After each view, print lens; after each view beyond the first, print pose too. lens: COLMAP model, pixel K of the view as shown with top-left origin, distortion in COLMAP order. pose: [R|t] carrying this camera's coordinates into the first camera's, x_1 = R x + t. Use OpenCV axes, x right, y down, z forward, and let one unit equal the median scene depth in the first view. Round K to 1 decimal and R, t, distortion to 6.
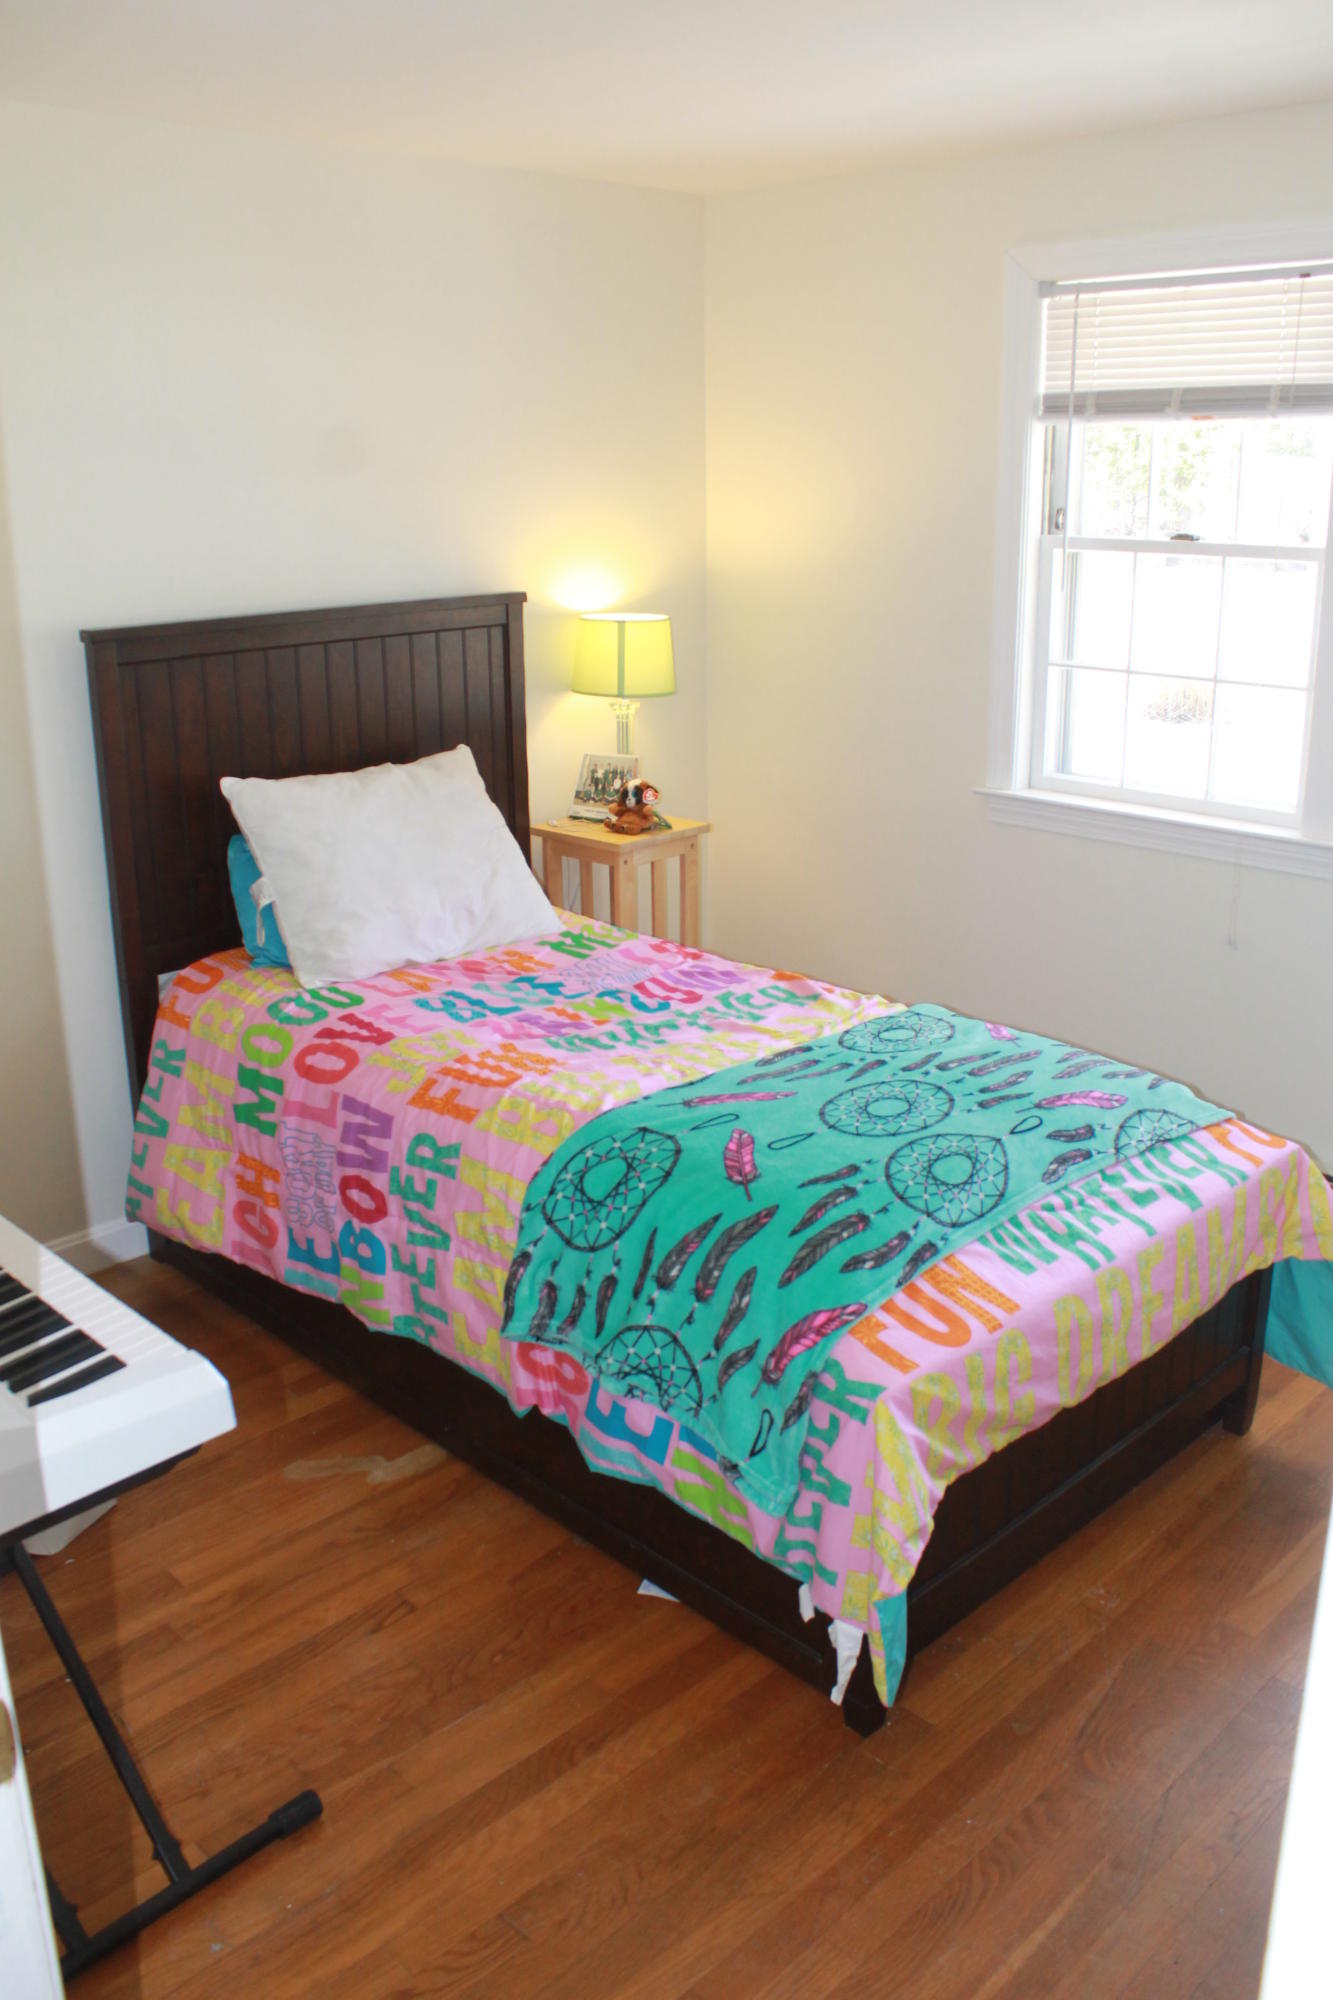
lens RADIAL K [[1682.5, 0, 666.5], [0, 1682.5, 1000.0], [0, 0, 1]] dist [-0.166074, 0.146581]
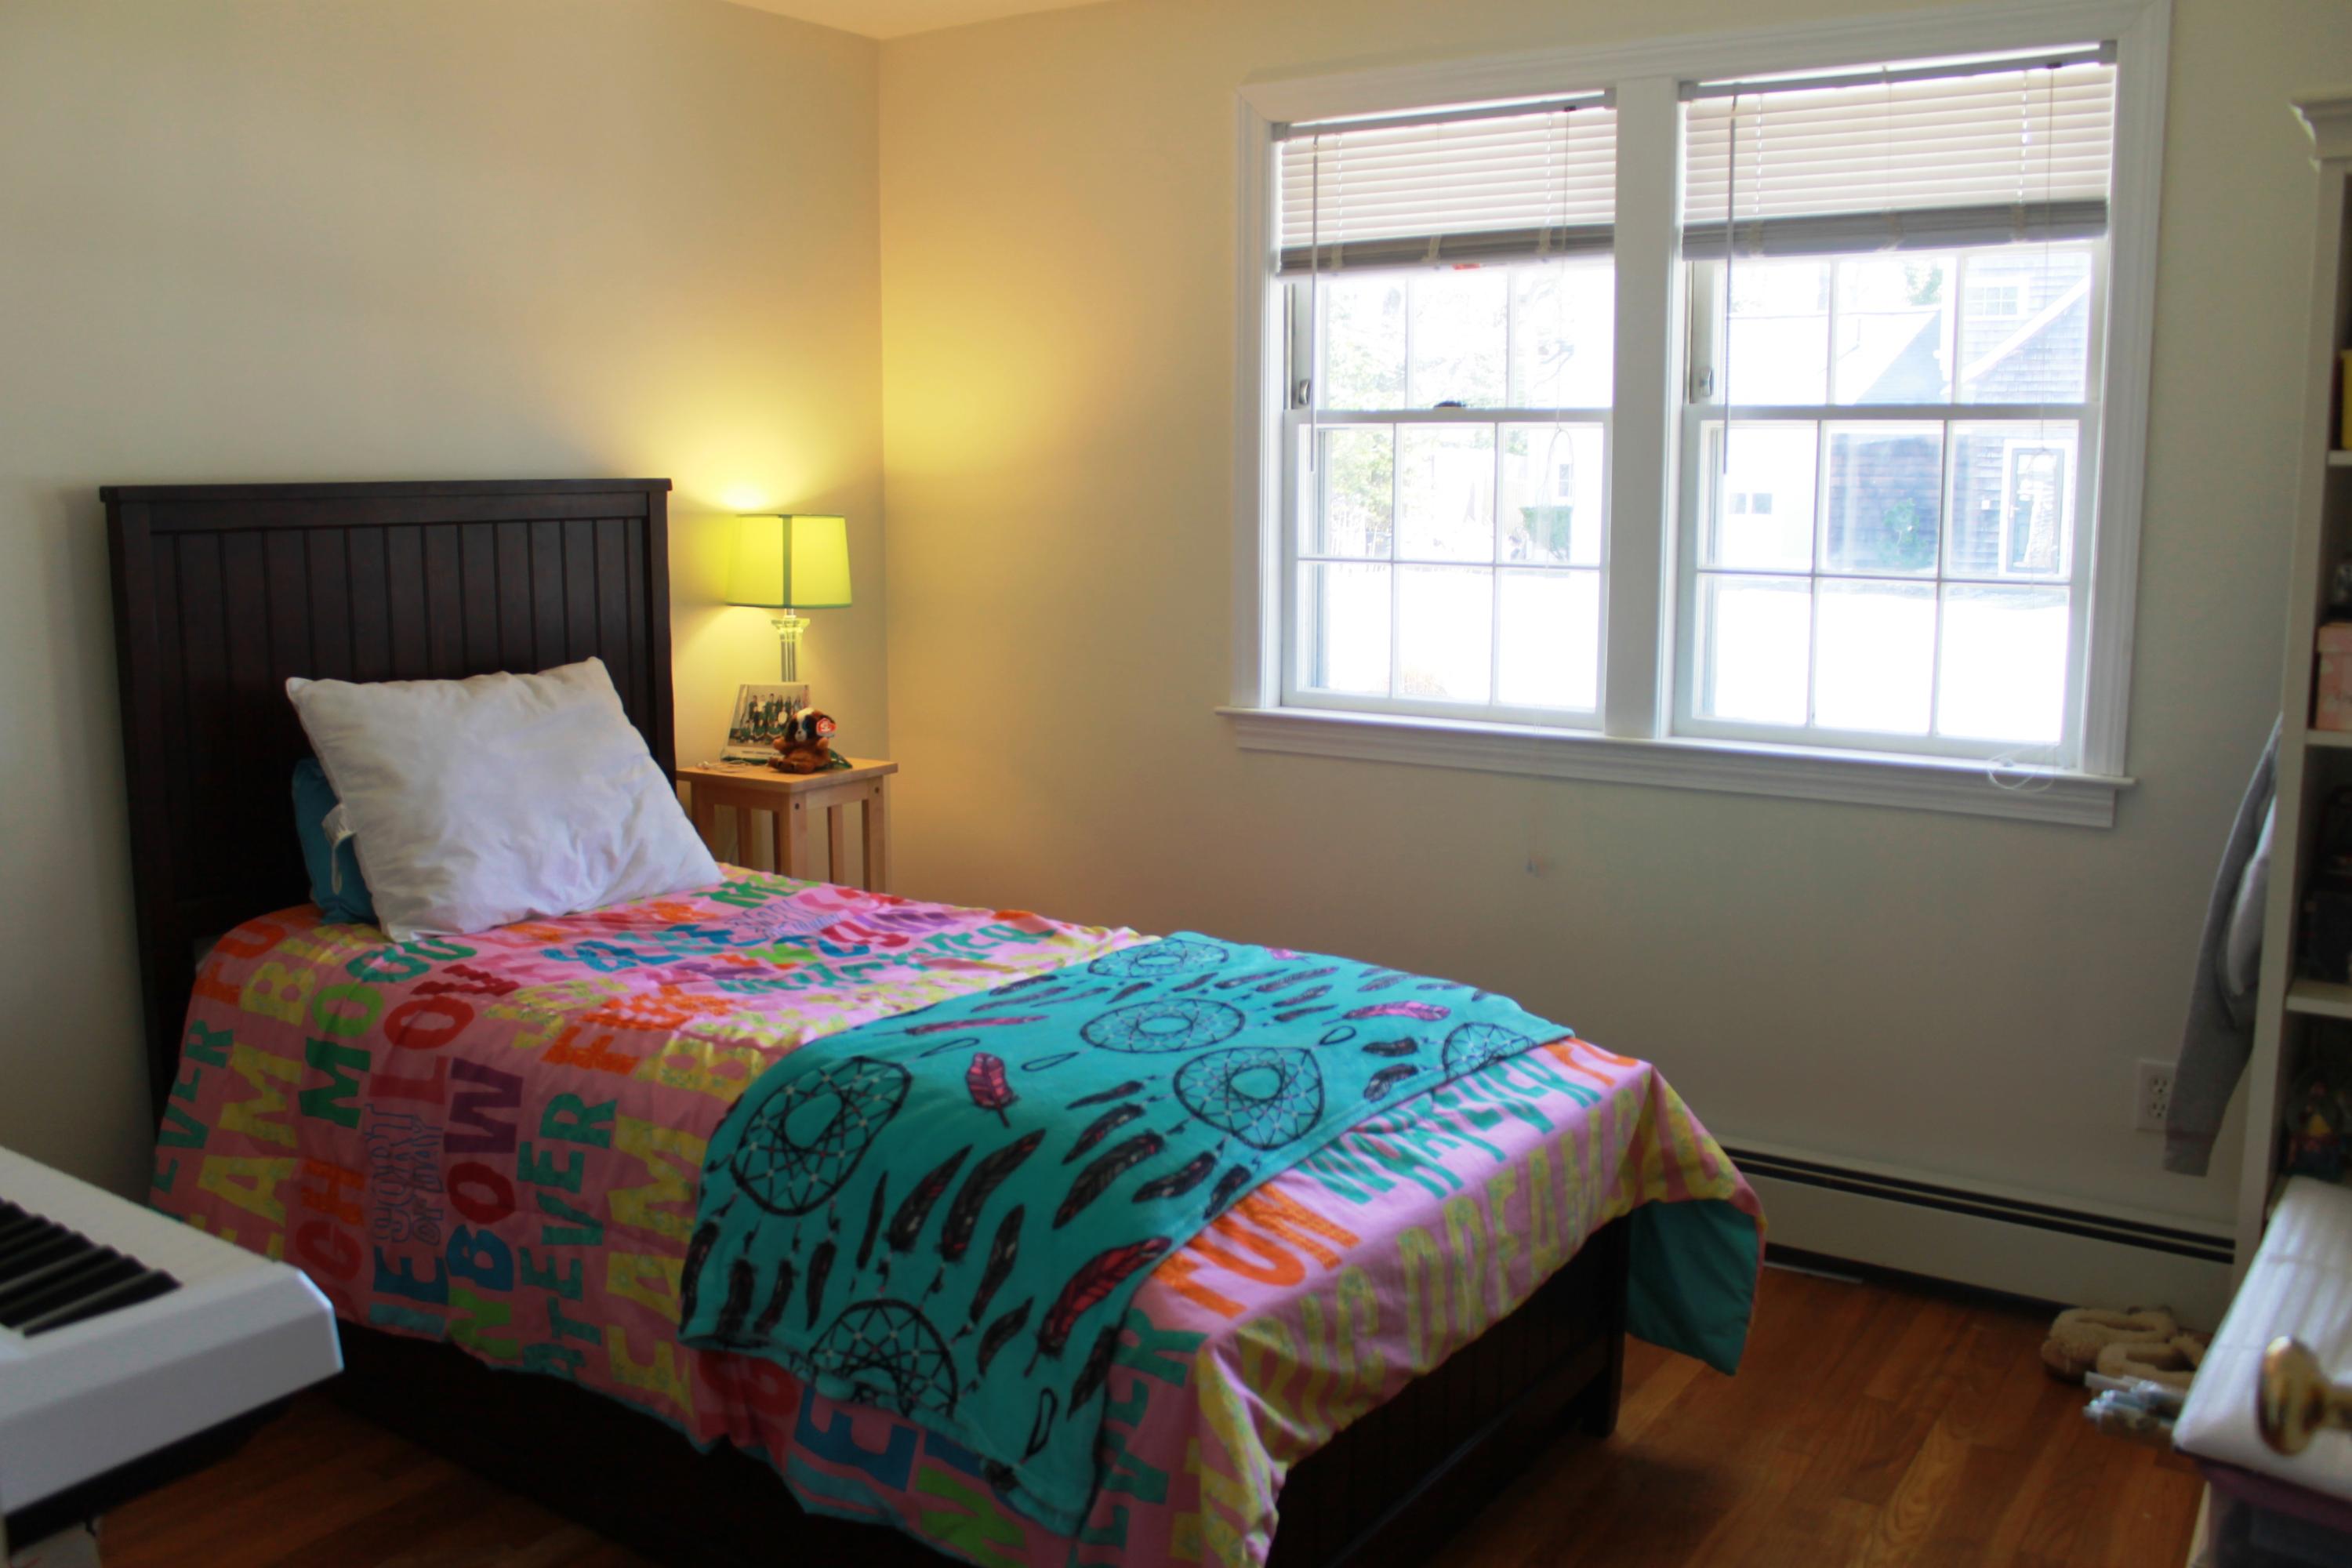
lens RADIAL K [[1978.6, 0, 1170.4], [0, 1978.6, 785.1], [0, 0, 1]] dist [-0.166074, 0.146581]
pose [[0.981823, -0.017408, 0.189000, -0.039267], [0.047198, 0.986898, -0.154285, 0.092931], [-0.183838, 0.160401, 0.969781, 0.066248]]
